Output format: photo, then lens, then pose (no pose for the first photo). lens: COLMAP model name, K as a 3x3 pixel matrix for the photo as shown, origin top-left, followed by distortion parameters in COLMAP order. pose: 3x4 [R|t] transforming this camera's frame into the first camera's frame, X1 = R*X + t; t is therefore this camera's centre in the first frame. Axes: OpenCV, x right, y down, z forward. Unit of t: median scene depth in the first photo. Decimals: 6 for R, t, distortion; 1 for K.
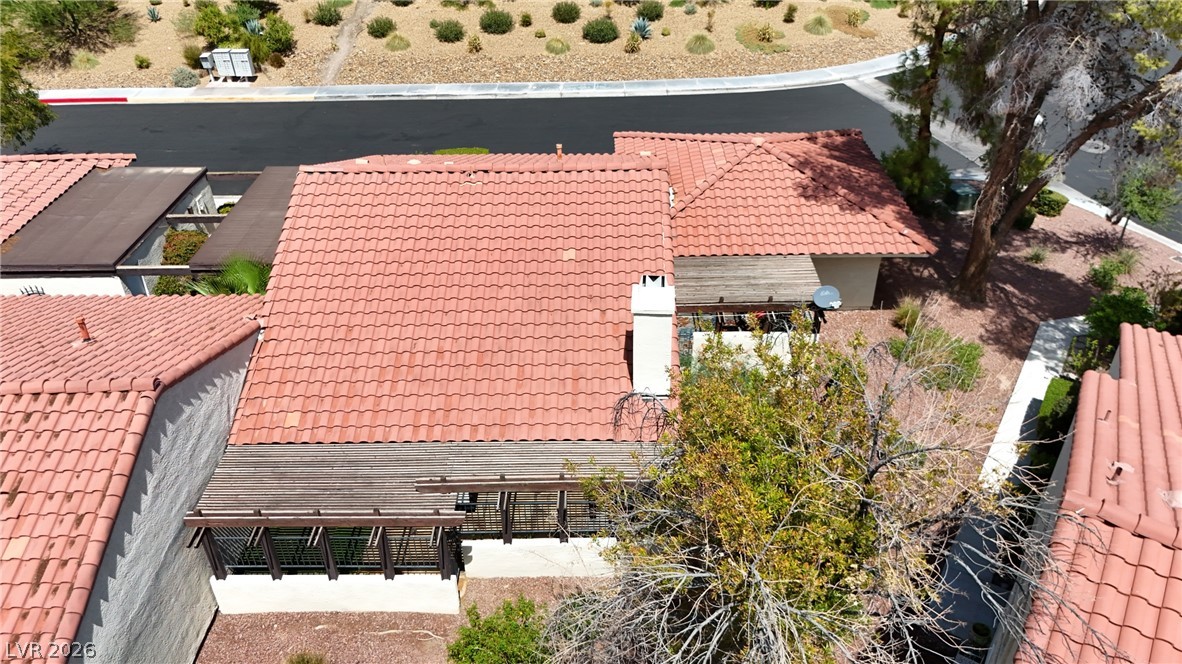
lens RADIAL K [[884.3, 0, 590.5], [0, 884.3, 331.9], [0, 0, 1]] dist [0.057303, -0.048550]
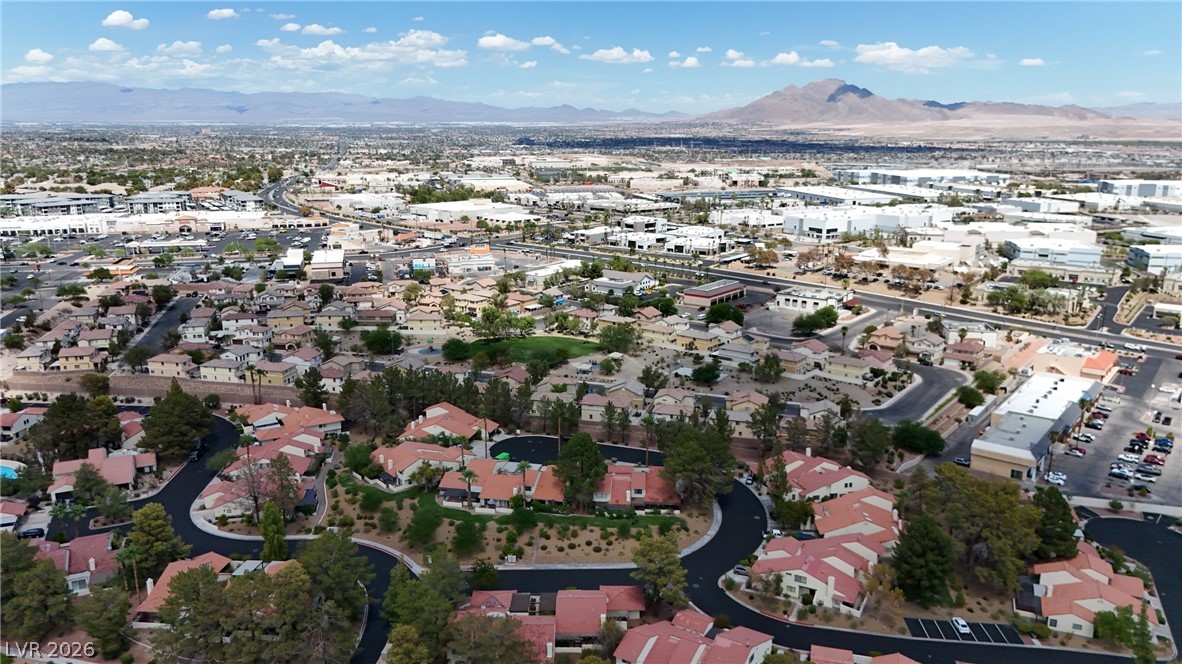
lens RADIAL K [[884.3, 0, 592.0], [0, 884.3, 330.4], [0, 0, 1]] dist [0.057303, -0.048550]
pose [[0.999903, 0.013873, 0.000994, -0.033586], [-0.012651, 0.936854, -0.349493, 0.157893], [-0.005780, 0.349446, 0.936939, -3.386014]]
